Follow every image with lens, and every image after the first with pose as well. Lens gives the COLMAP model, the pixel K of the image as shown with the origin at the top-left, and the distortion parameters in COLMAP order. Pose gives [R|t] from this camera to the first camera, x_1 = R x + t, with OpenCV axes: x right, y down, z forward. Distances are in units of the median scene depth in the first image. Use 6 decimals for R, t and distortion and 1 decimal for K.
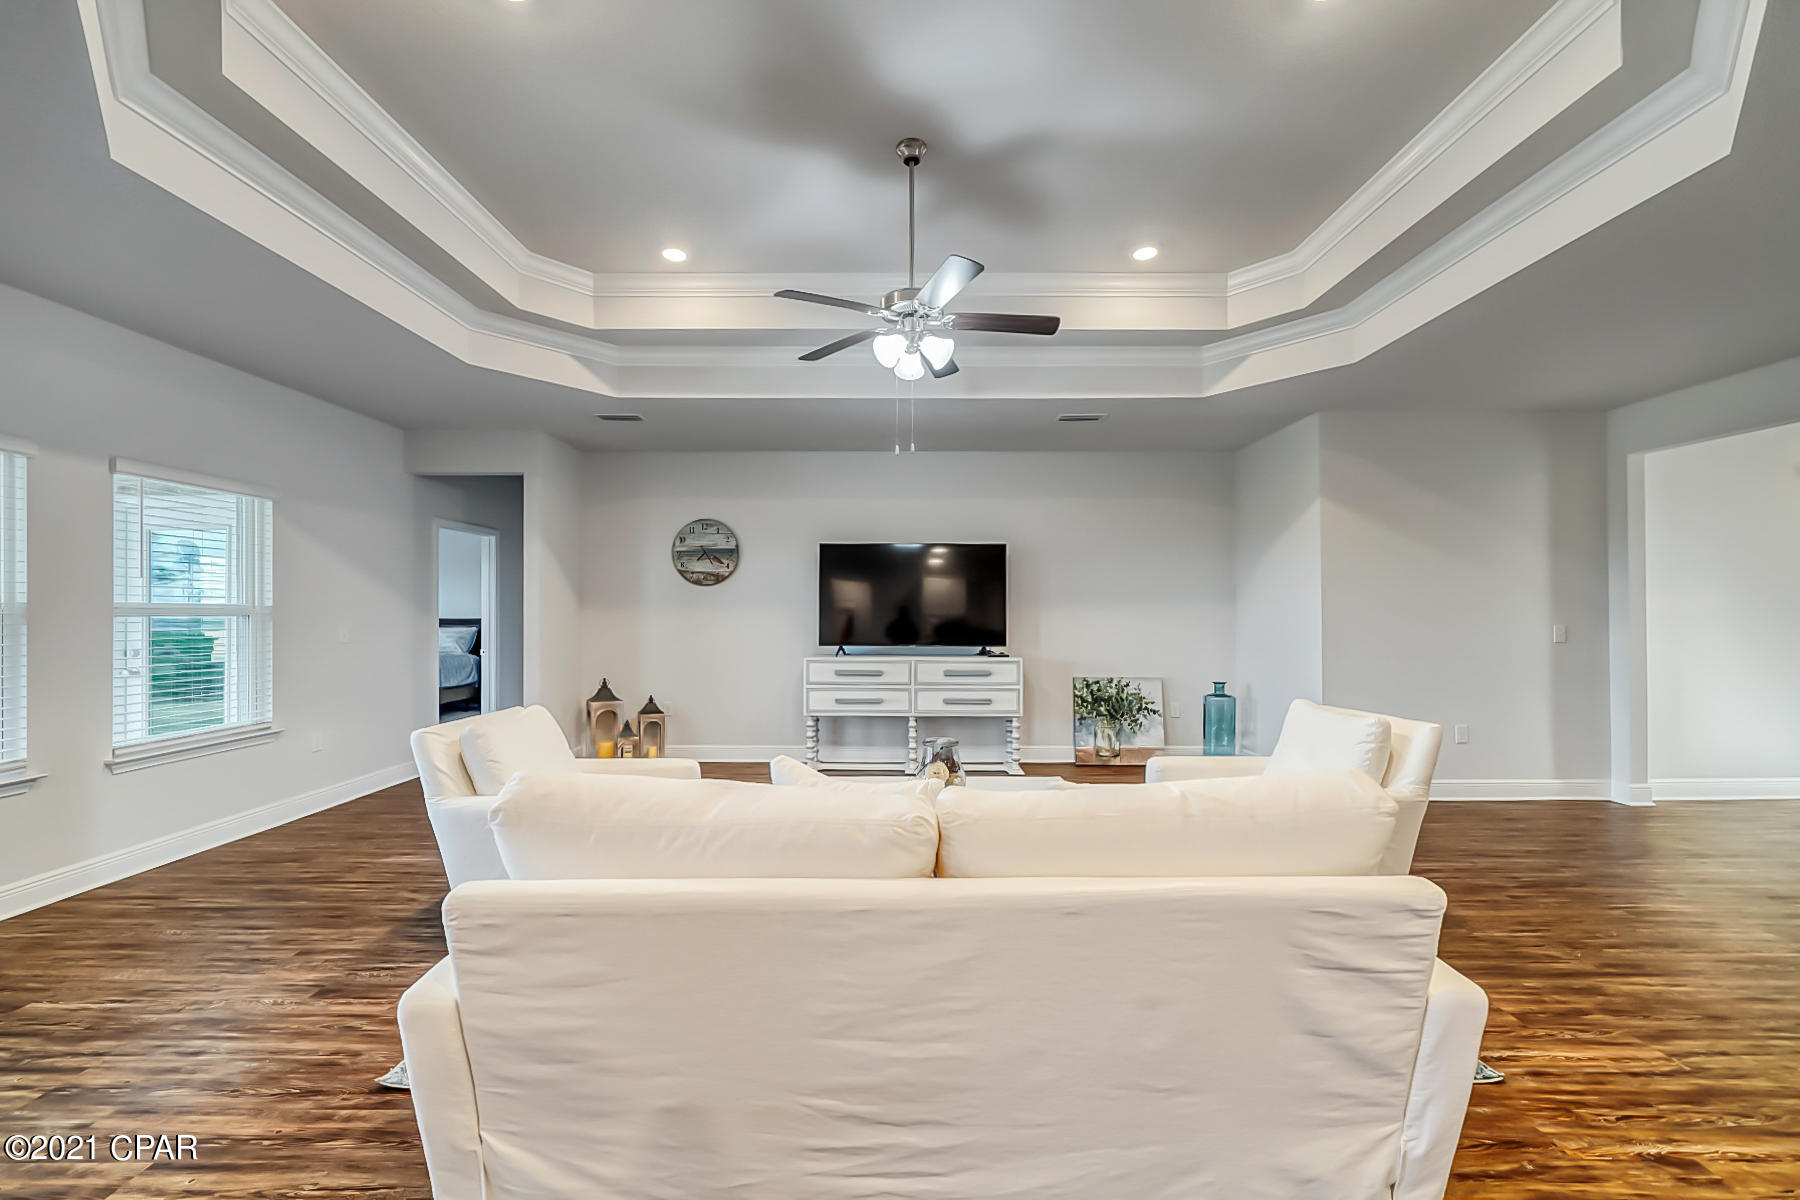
lens RADIAL K [[704.0, 0, 885.1], [0, 704.0, 611.6], [0, 0, 1]] dist [0.007974, -0.001456]
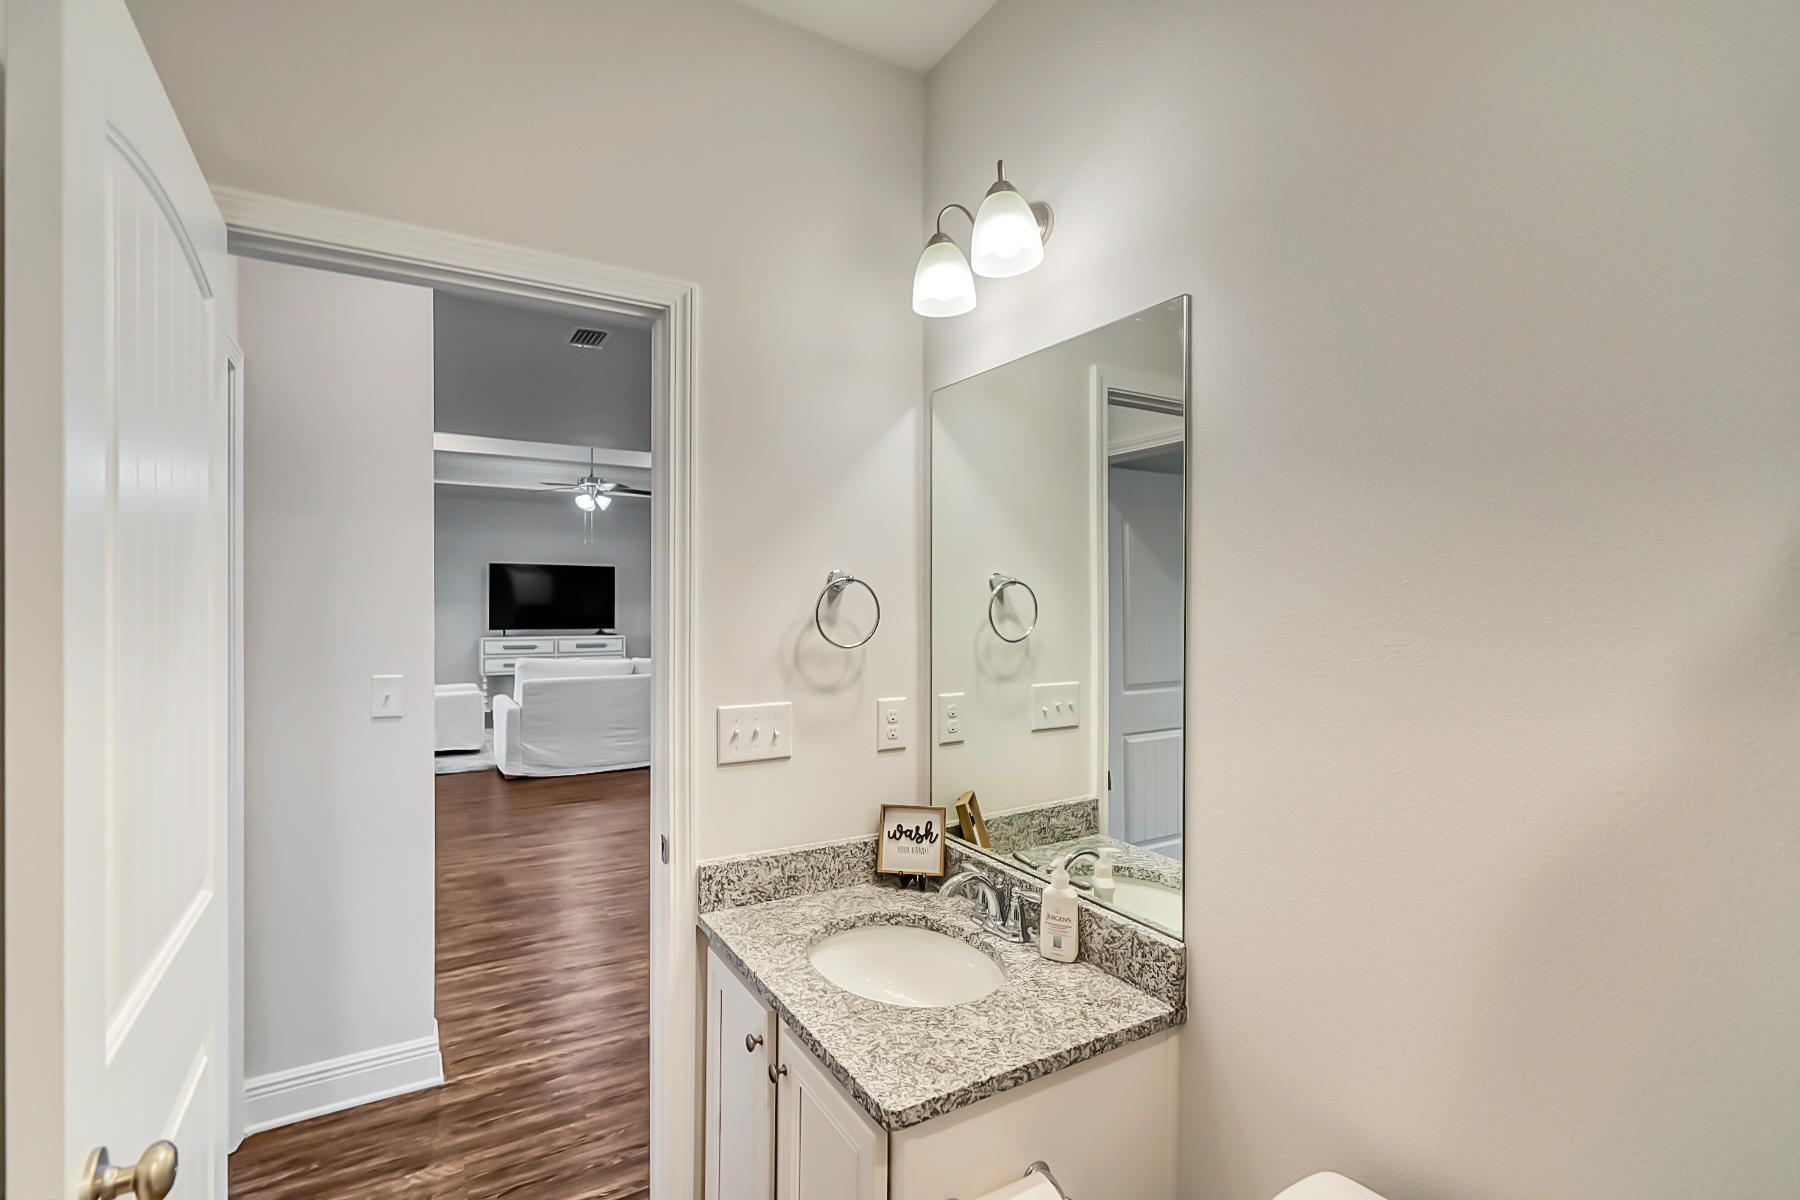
lens RADIAL K [[841.0, 0, 896.0], [0, 841.0, 603.8], [0, 0, 1]] dist [0.000133, -0.000933]
pose [[0.848199, -0.001137, 0.529676, -0.305487], [-0.004019, 0.999955, 0.008583, -0.028105], [-0.529662, -0.009409, 0.848156, -1.000723]]
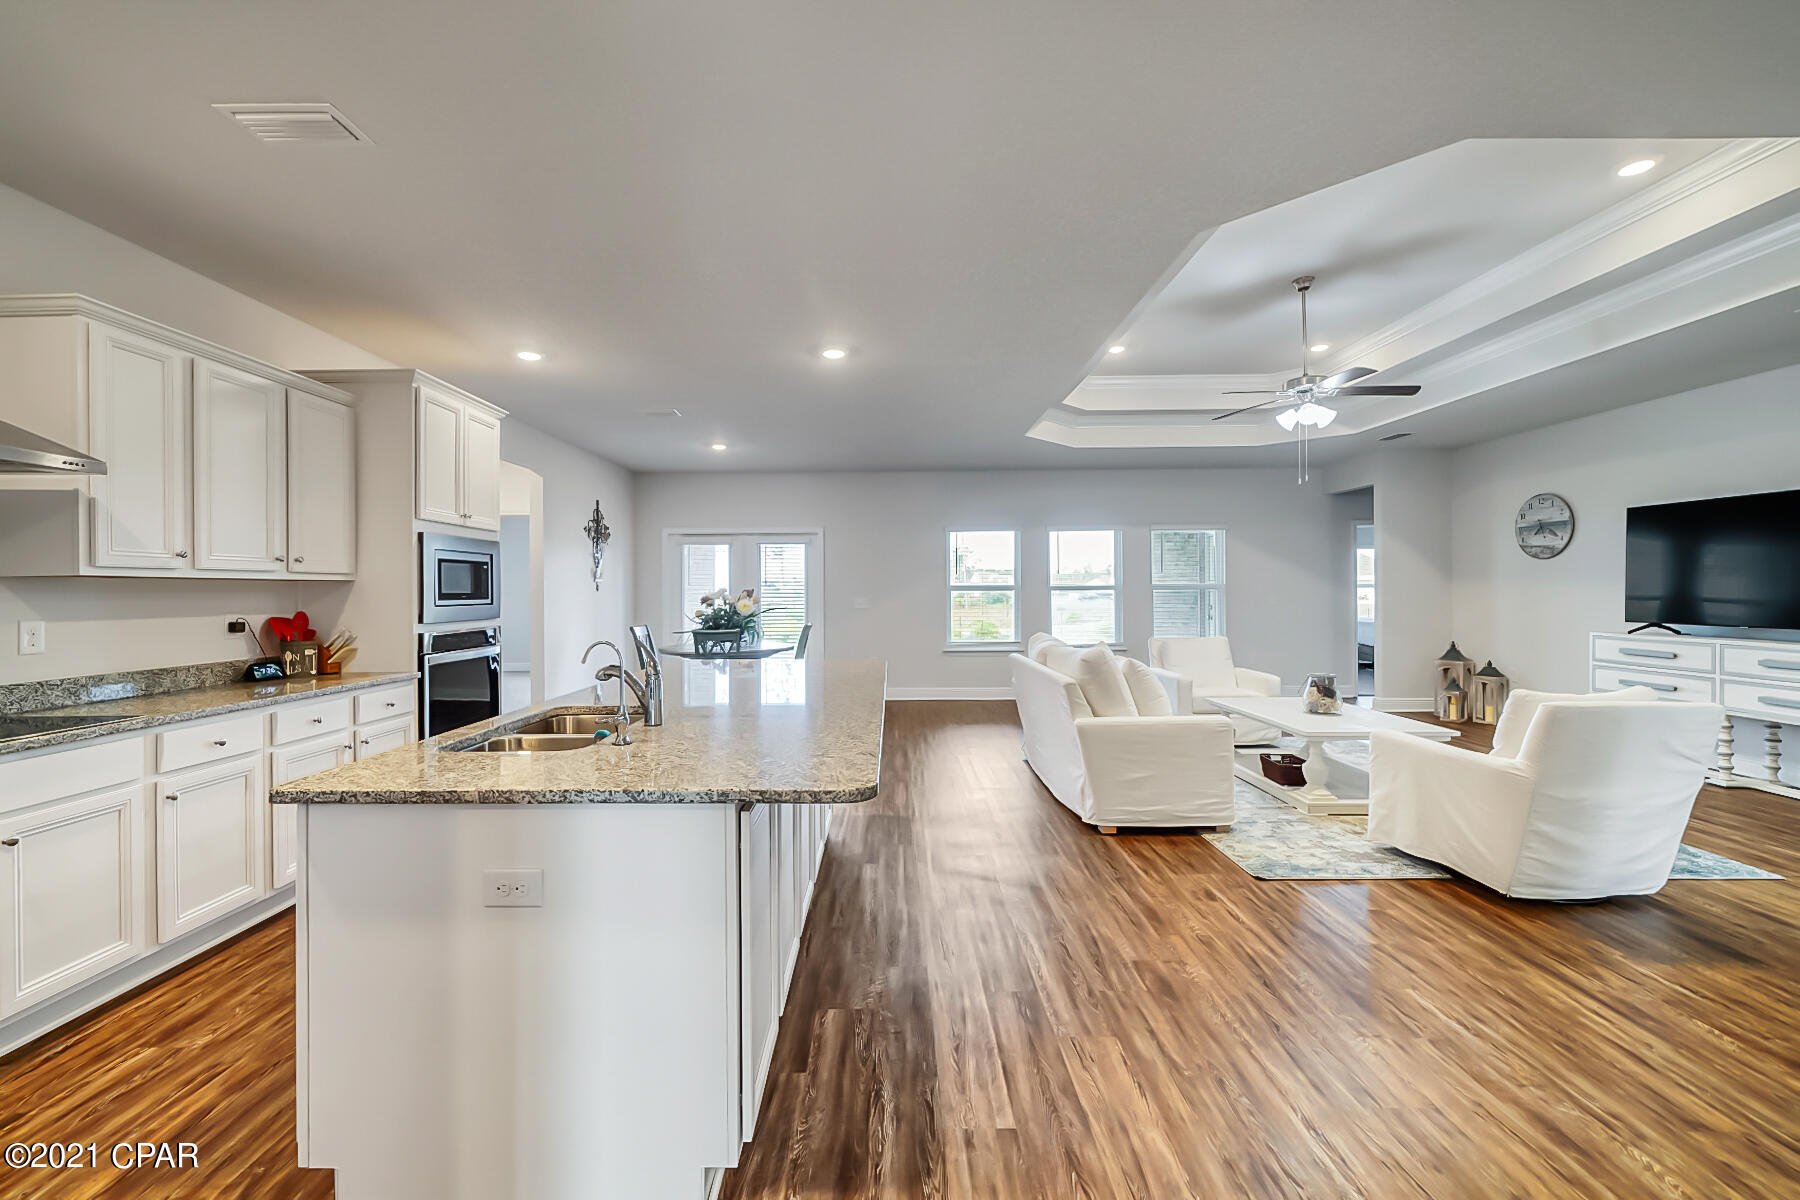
lens RADIAL K [[736.4, 0, 894.4], [0, 736.4, 588.3], [0, 0, 1]] dist [0.004899, 0.000051]
pose [[0.003704, -0.003374, -0.999987, 0.834519], [0.010506, 0.999939, -0.003335, -0.000330], [0.999938, -0.010493, 0.003739, 0.057921]]
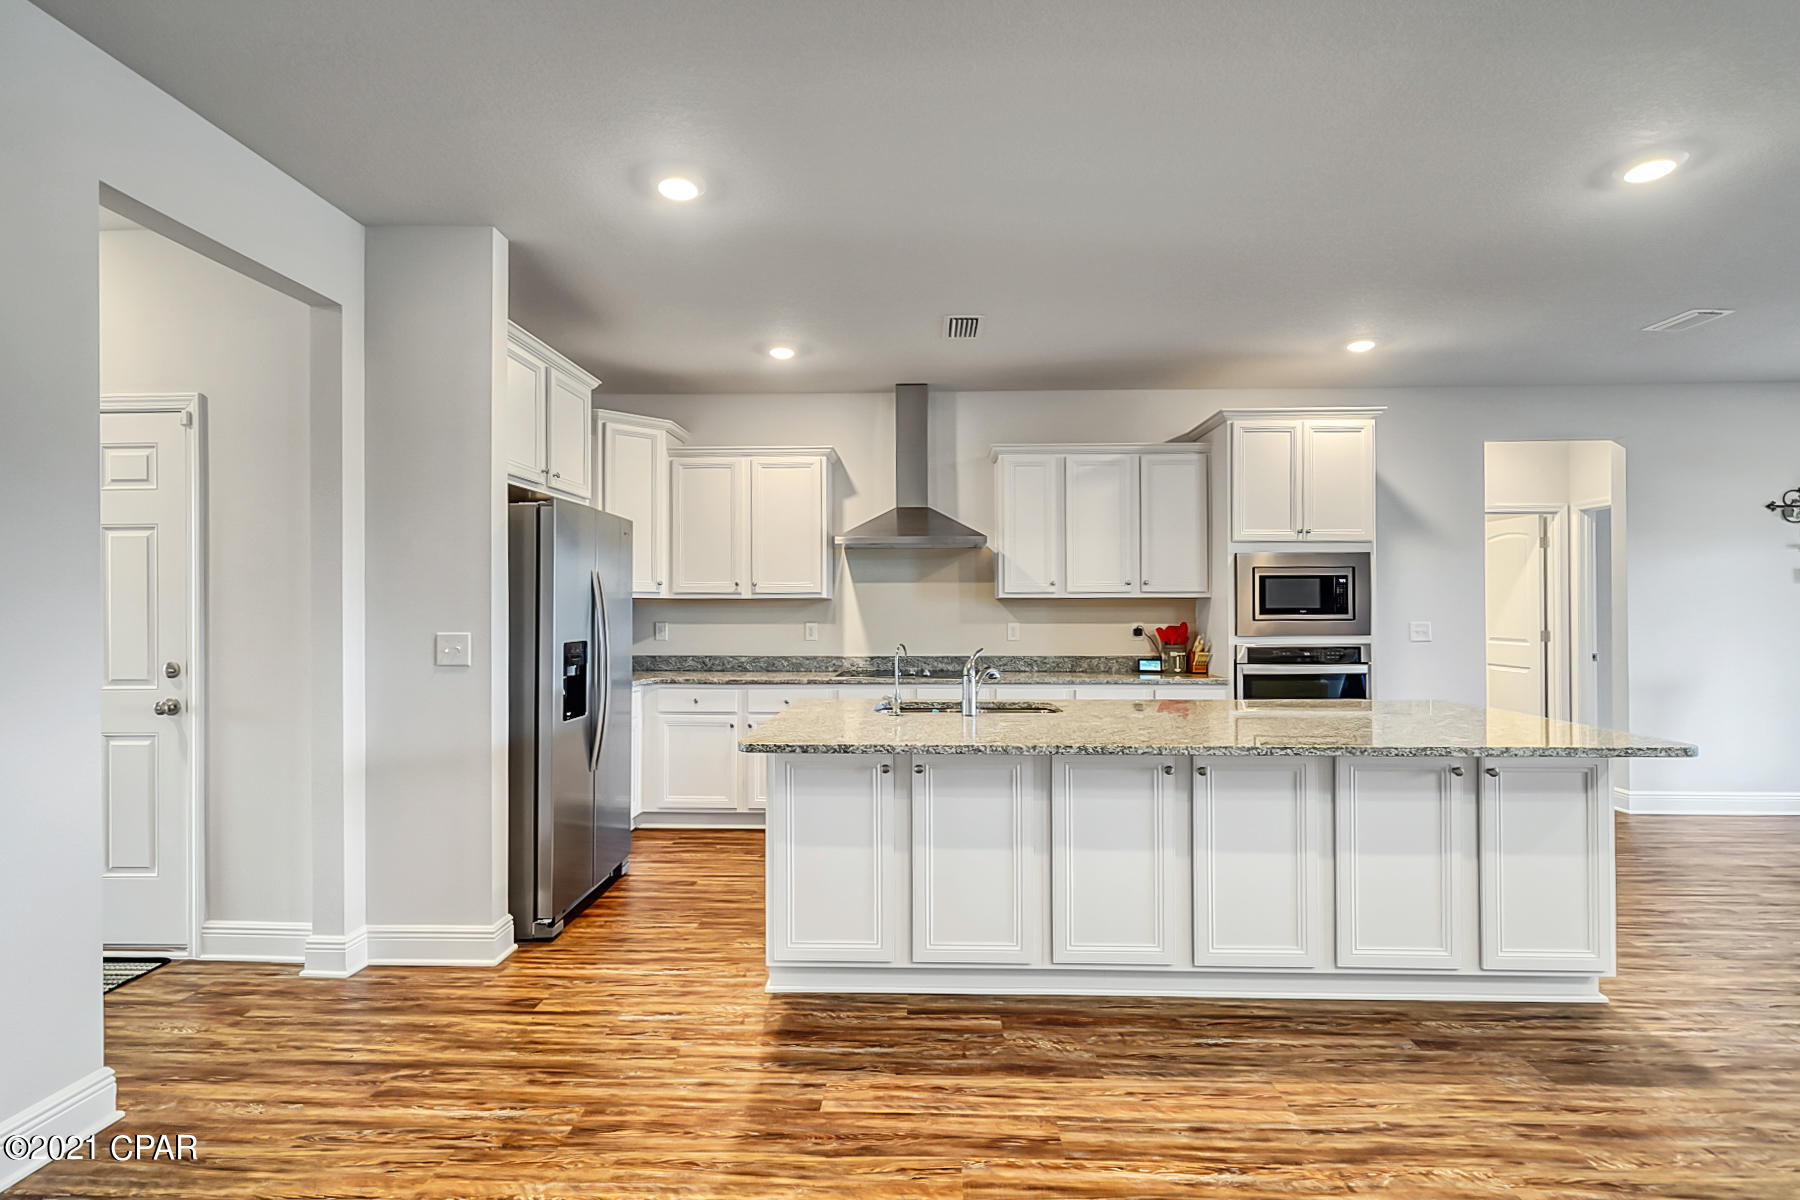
lens RADIAL K [[841.0, 0, 894.1], [0, 841.0, 609.1], [0, 0, 1]] dist [0.000133, -0.000933]
pose [[-0.999096, 0.000466, 0.042513, 0.497534], [0.000244, 0.999986, -0.005225, 0.002396], [-0.042515, -0.005210, -0.999082, 0.456888]]
